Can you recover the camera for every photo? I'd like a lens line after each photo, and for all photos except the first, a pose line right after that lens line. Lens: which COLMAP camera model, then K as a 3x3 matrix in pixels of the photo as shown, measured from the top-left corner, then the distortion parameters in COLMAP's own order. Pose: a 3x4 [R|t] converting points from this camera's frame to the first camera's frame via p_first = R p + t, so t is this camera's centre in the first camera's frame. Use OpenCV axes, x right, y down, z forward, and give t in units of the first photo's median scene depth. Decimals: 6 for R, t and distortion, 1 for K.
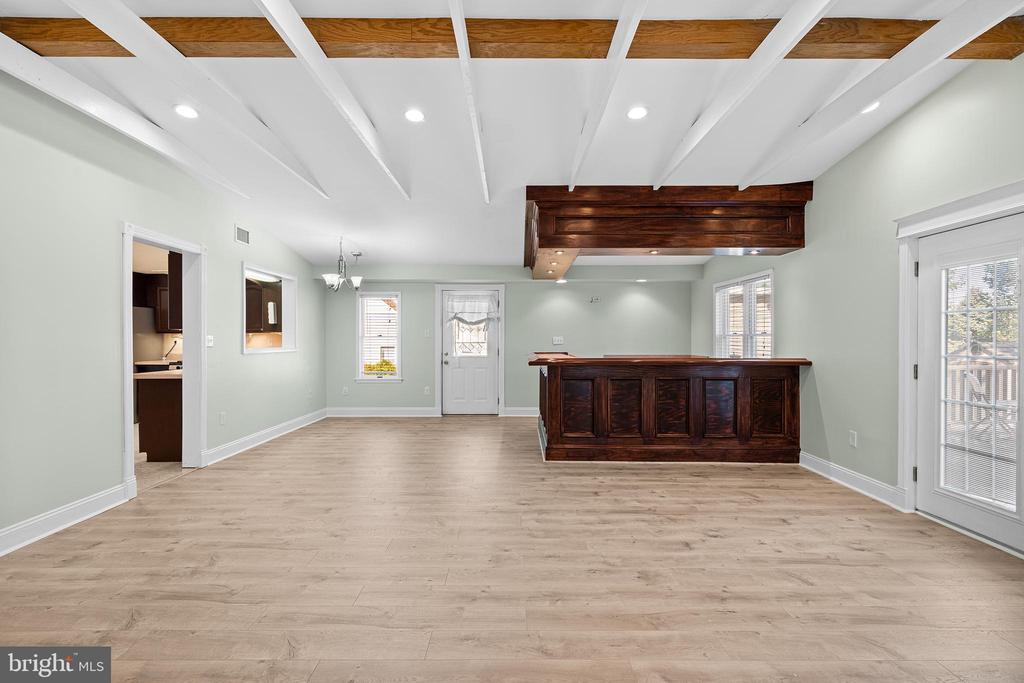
lens RADIAL K [[486.4, 0, 512.0], [0, 486.4, 341.5], [0, 0, 1]] dist [0.018441, 0.000279]
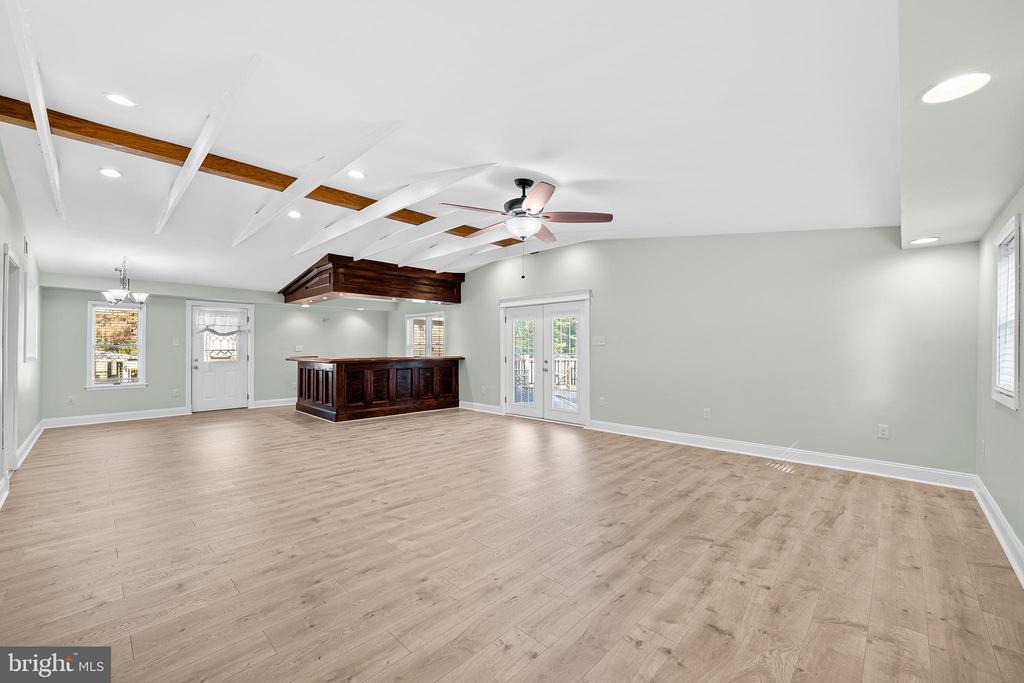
lens RADIAL K [[407.4, 0, 512.0], [0, 407.4, 341.5], [0, 0, 1]] dist [-0.001196, -0.000081]
pose [[0.680166, 0.006814, 0.733027, -0.512657], [0.004800, 0.999894, -0.013749, -0.003565], [-0.733043, 0.012870, 0.680061, -0.336153]]
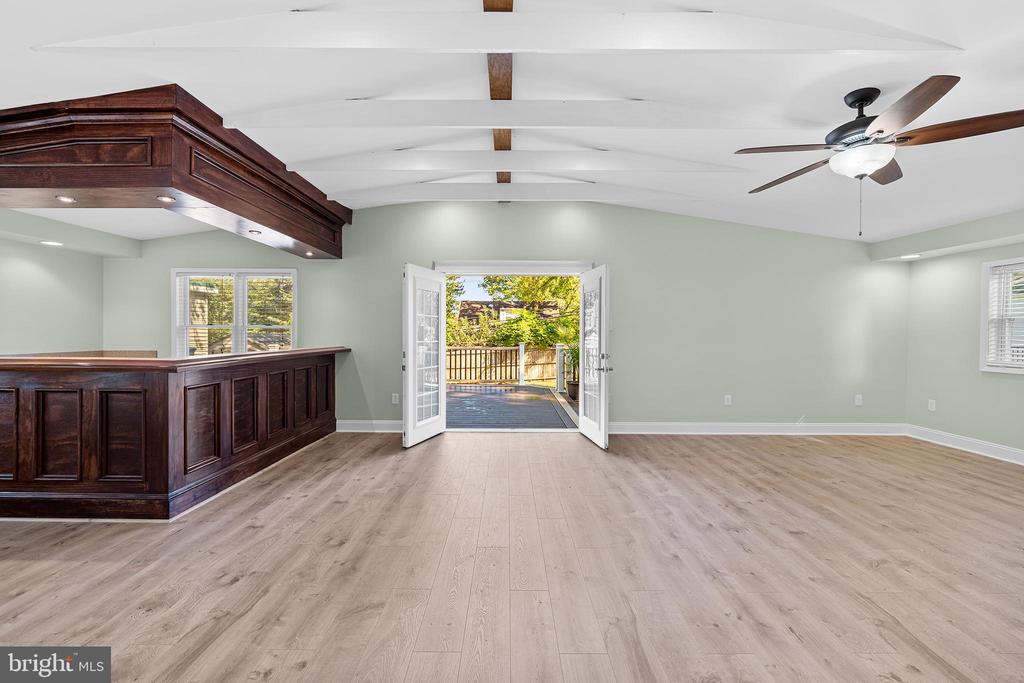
lens RADIAL K [[425.9, 0, 514.0], [0, 425.9, 328.7], [0, 0, 1]] dist [0.001092, 0.000055]
pose [[-0.008182, 0.009028, 0.999926, -0.482826], [0.000115, 0.999959, -0.009027, -0.000868], [-0.999967, 0.000041, -0.008183, 0.534315]]
